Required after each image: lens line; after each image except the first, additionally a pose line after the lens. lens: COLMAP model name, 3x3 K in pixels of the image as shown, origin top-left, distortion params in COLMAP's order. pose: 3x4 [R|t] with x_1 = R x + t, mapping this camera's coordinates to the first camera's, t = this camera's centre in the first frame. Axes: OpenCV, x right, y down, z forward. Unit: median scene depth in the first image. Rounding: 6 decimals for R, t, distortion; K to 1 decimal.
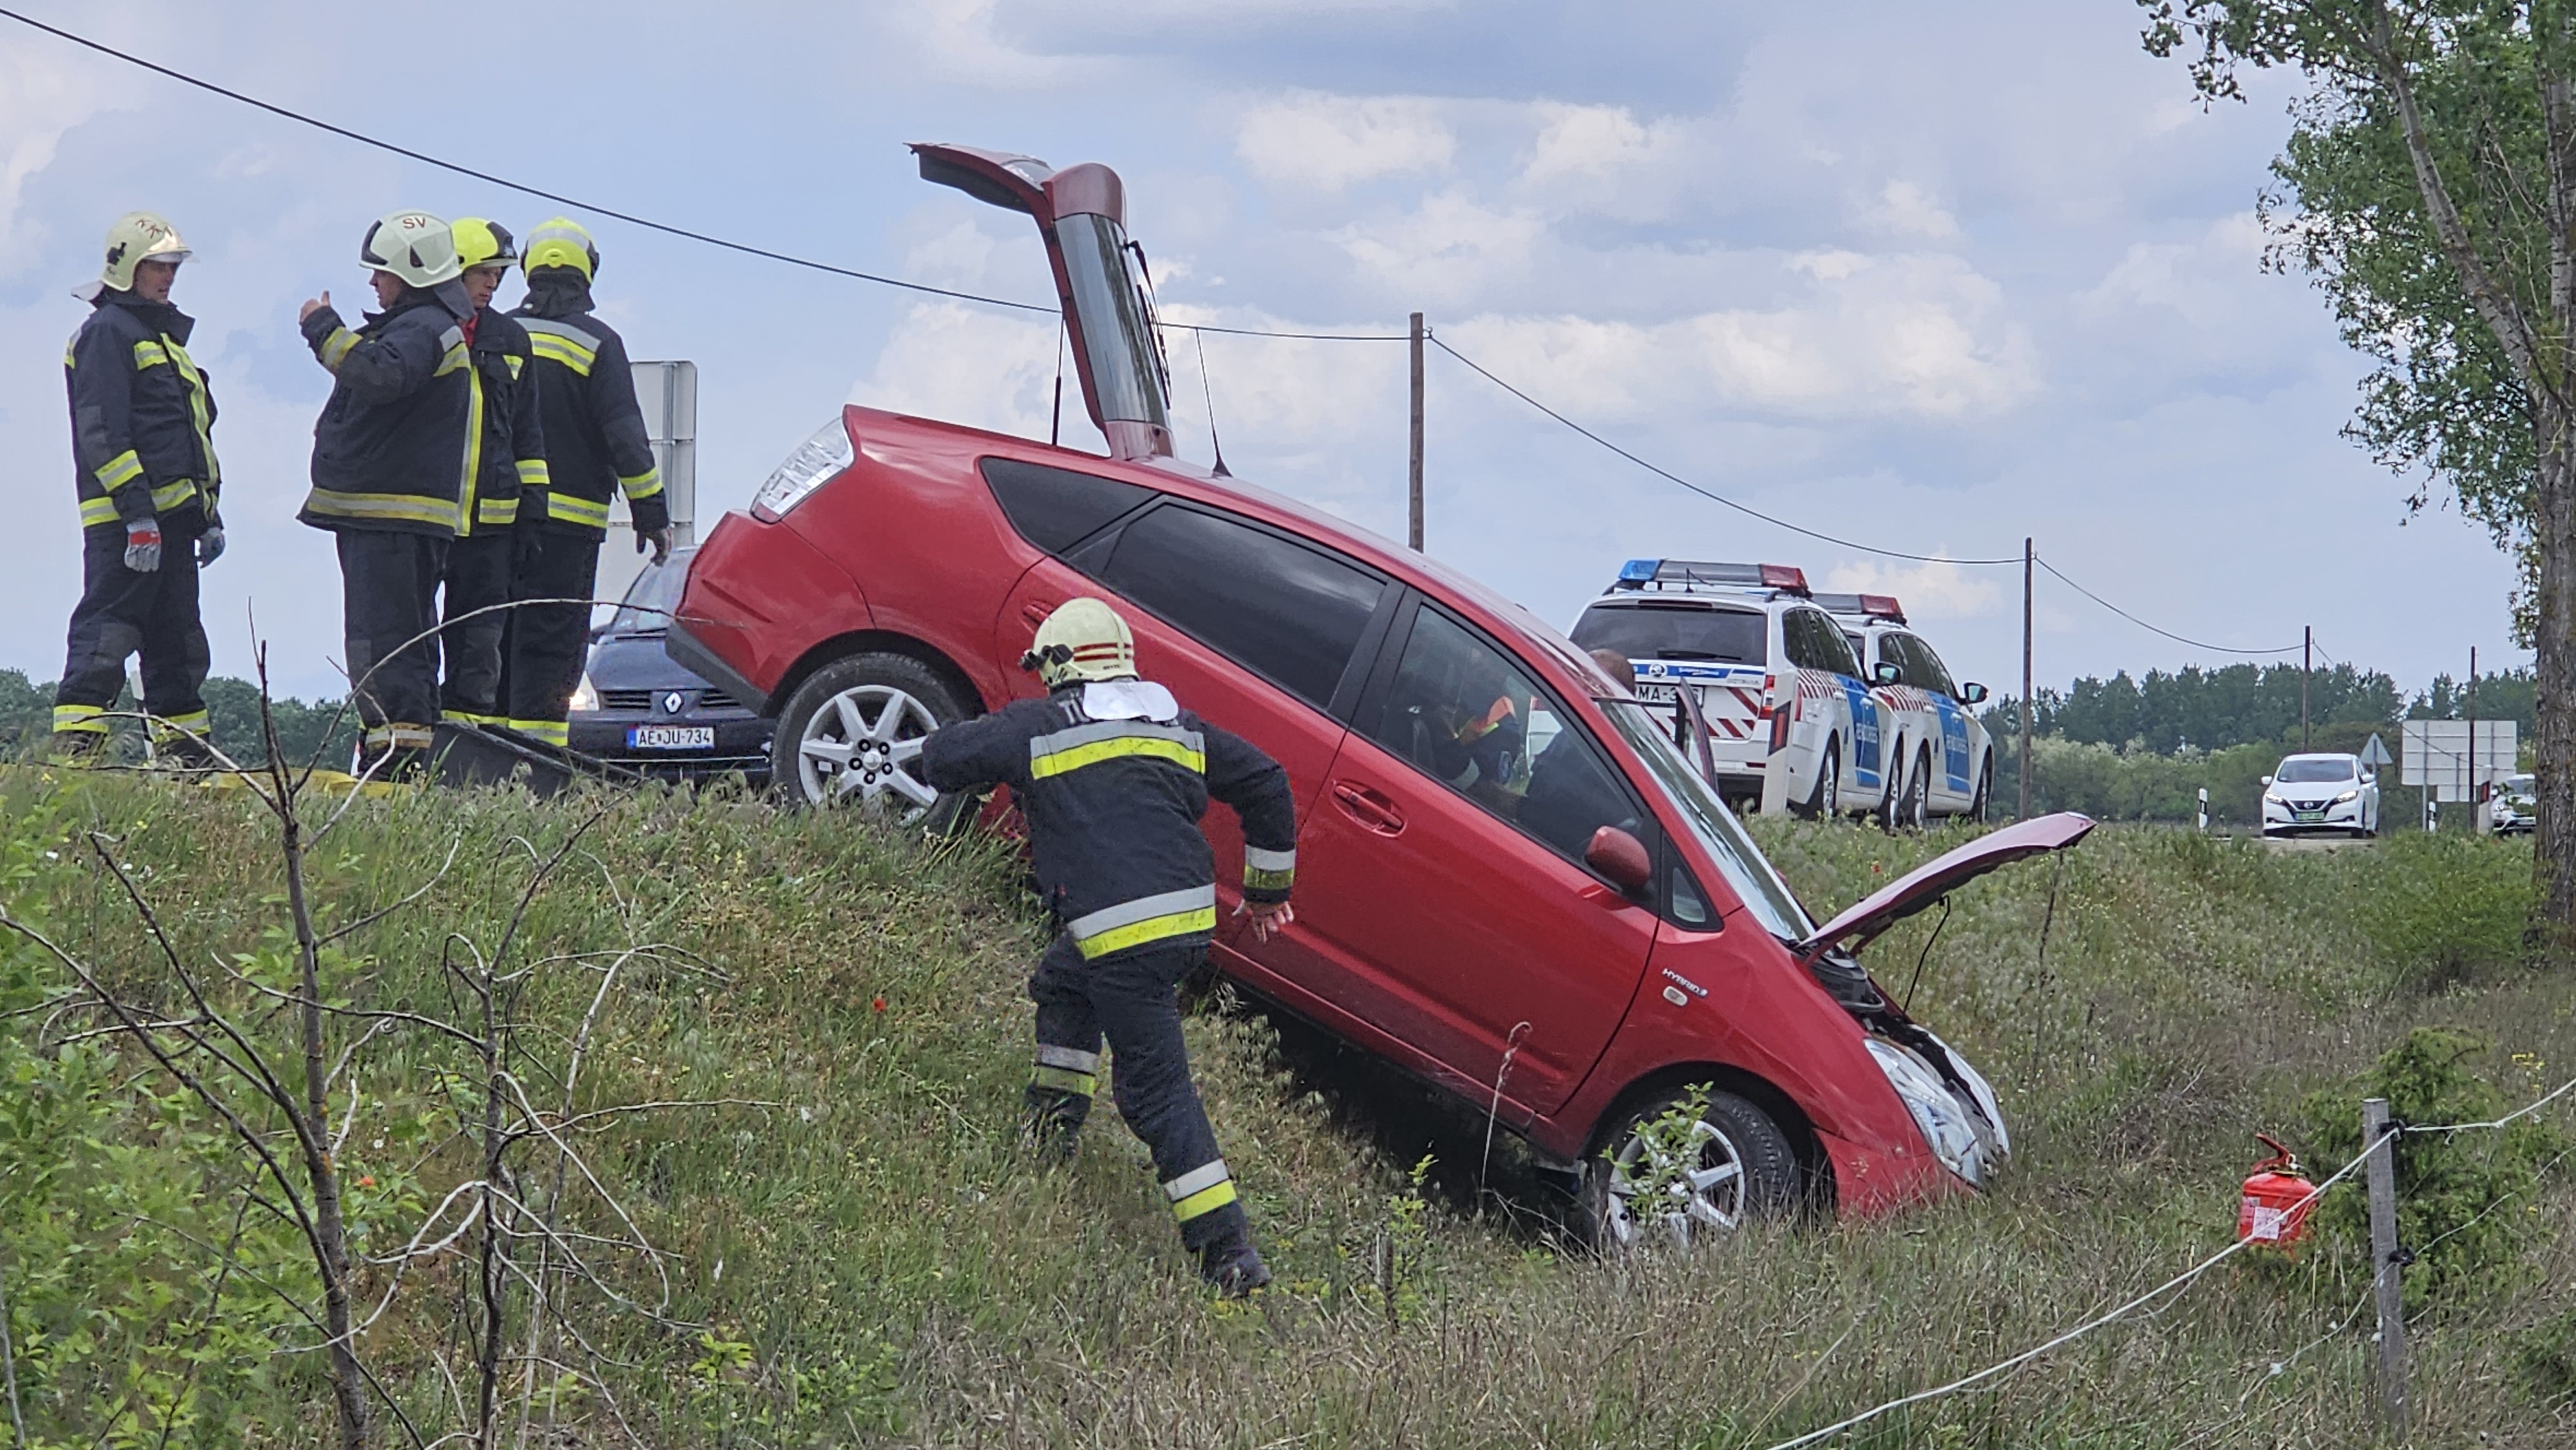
lens RADIAL K [[7096.8, 0, 1284.1], [0, 7096.8, 770.0], [0, 0, 1]] dist [-0.955119, 0.915694]
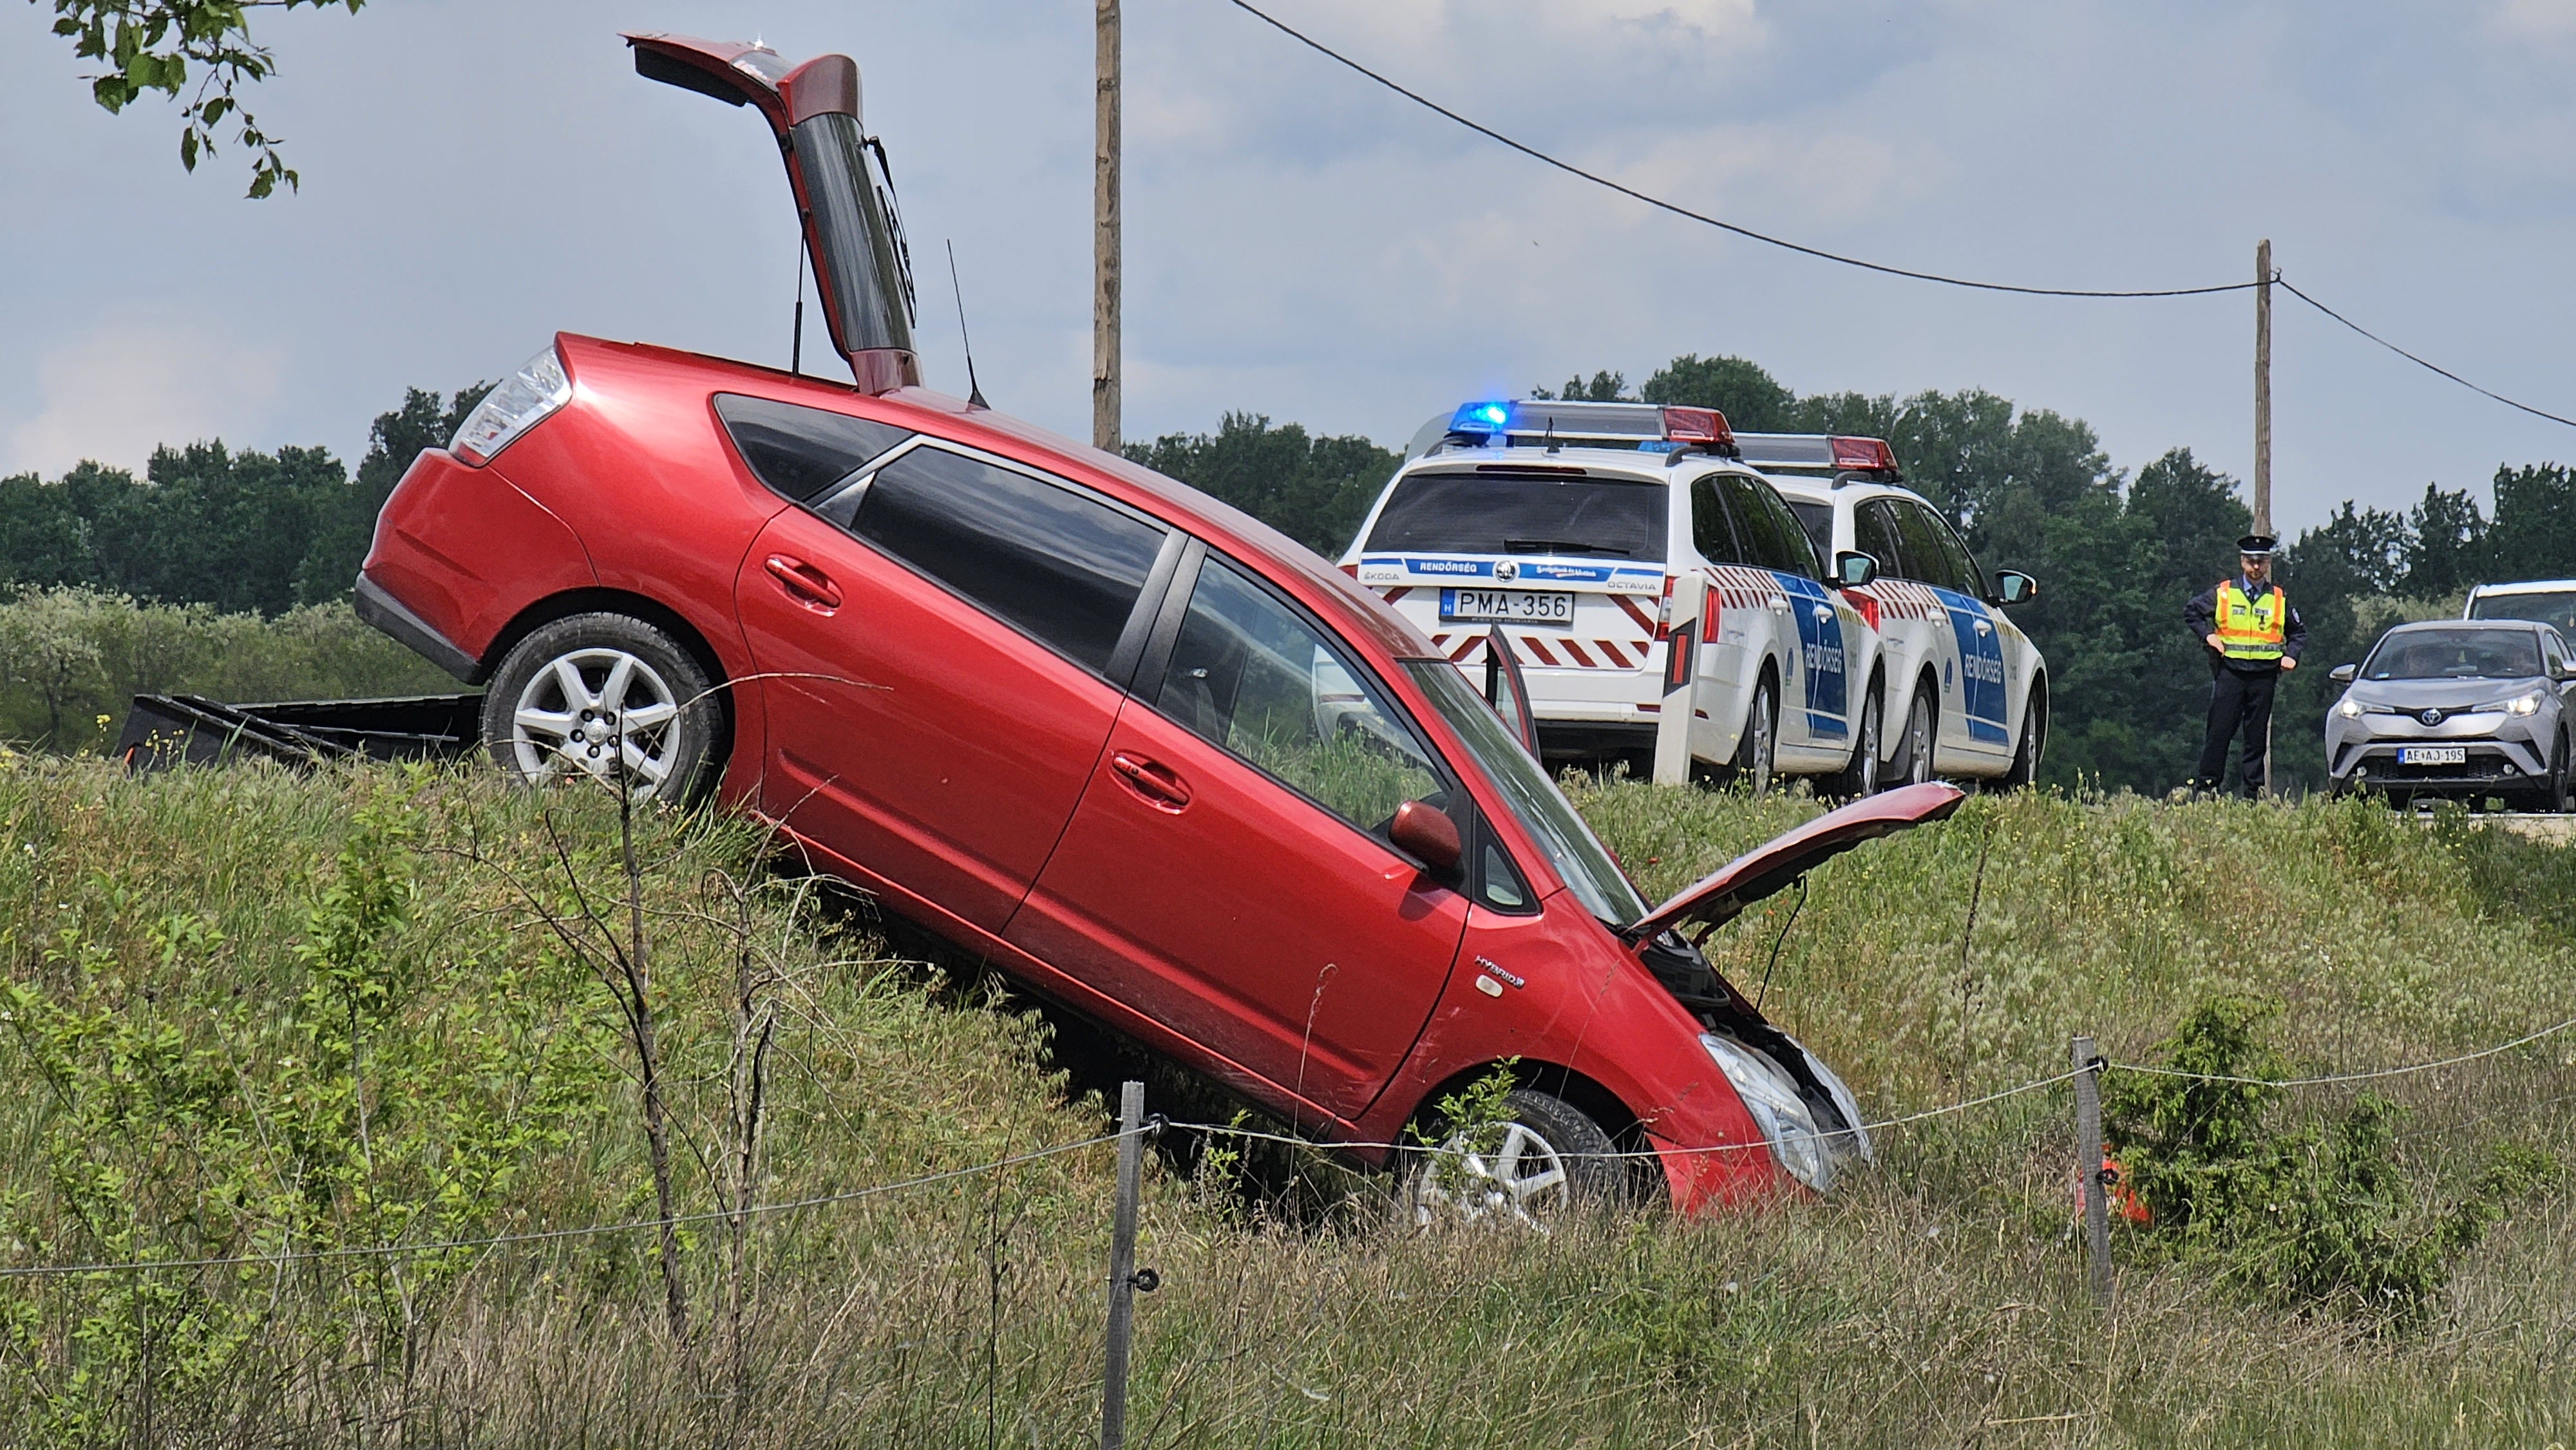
lens RADIAL K [[15728.9, 0, 1876.0], [0, 15728.9, 725.8], [0, 0, 1]] dist [-0.064574, 31.710994]
pose [[0.997450, -0.005577, 0.071144, -0.036976], [0.005337, 0.999979, 0.003563, -0.008099], [-0.071163, -0.003174, 0.997460, -0.973622]]
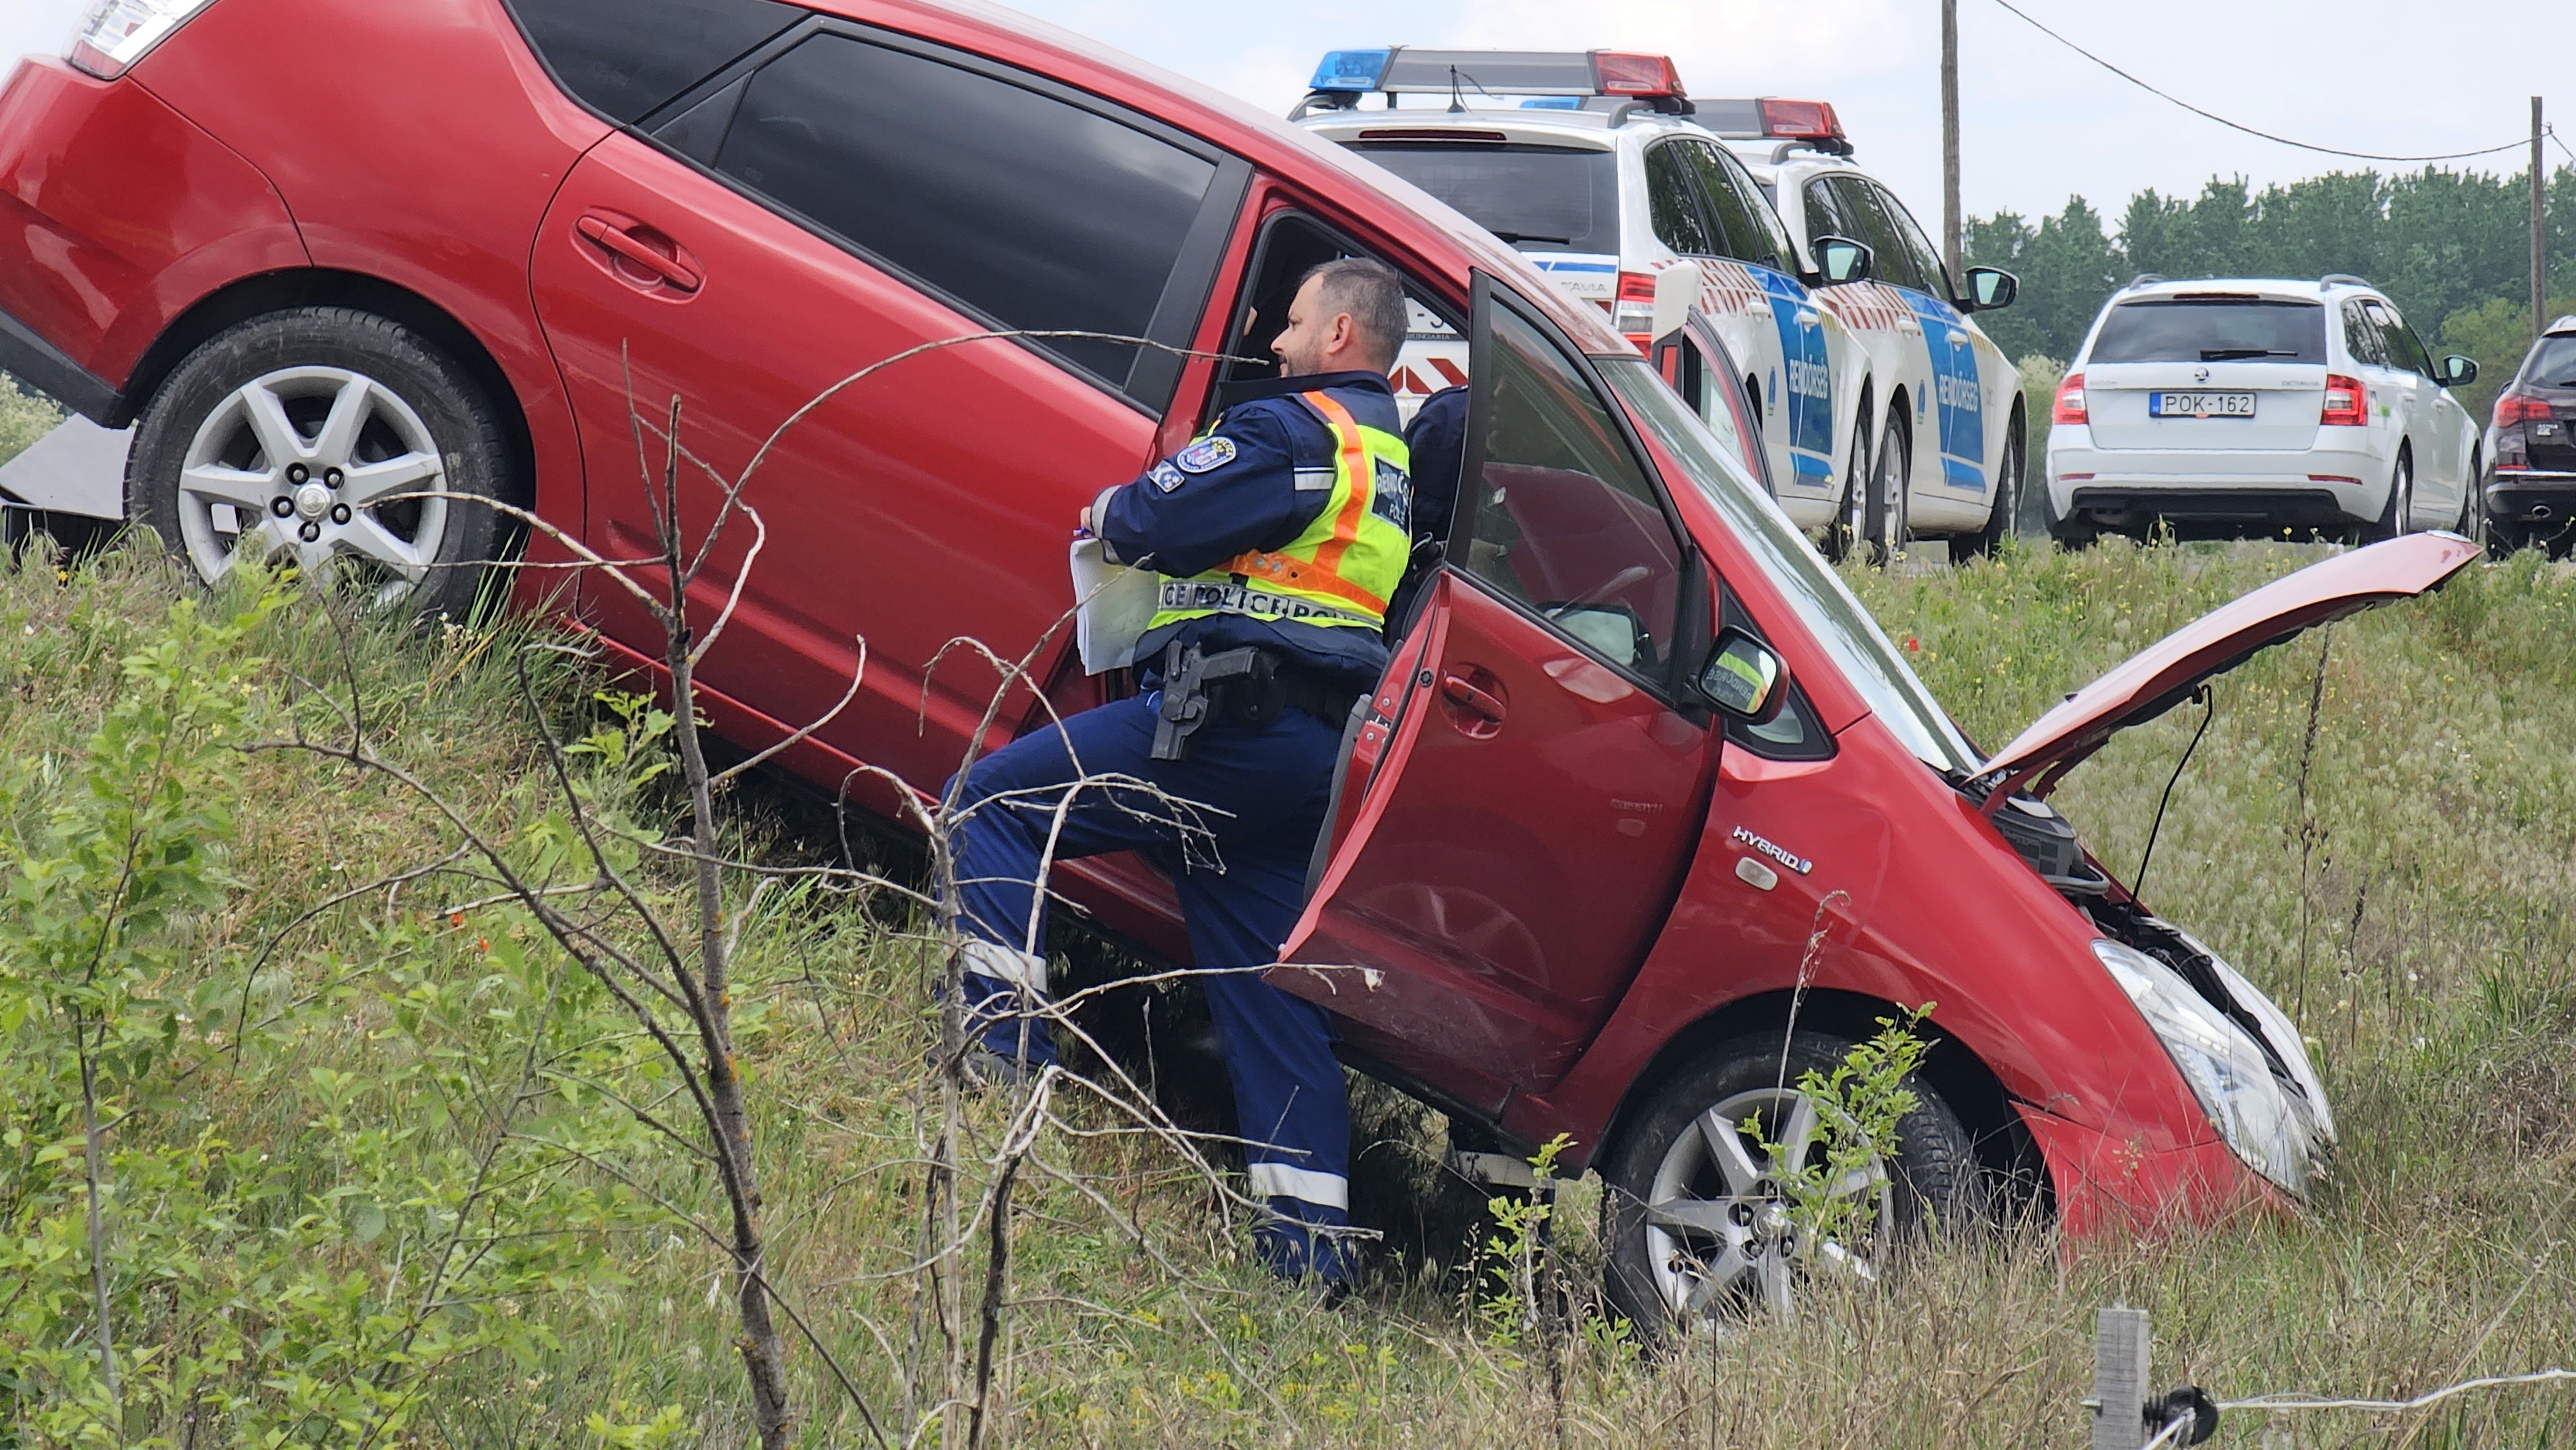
lens RADIAL K [[15728.9, 0, 1876.0], [0, 15728.9, 725.8], [0, 0, 1]] dist [-0.064574, 31.710994]
pose [[0.993912, -0.030273, 0.105934, -0.065615], [0.028377, 0.999410, 0.019356, -0.004013], [-0.106457, -0.016232, 0.994185, -0.247814]]
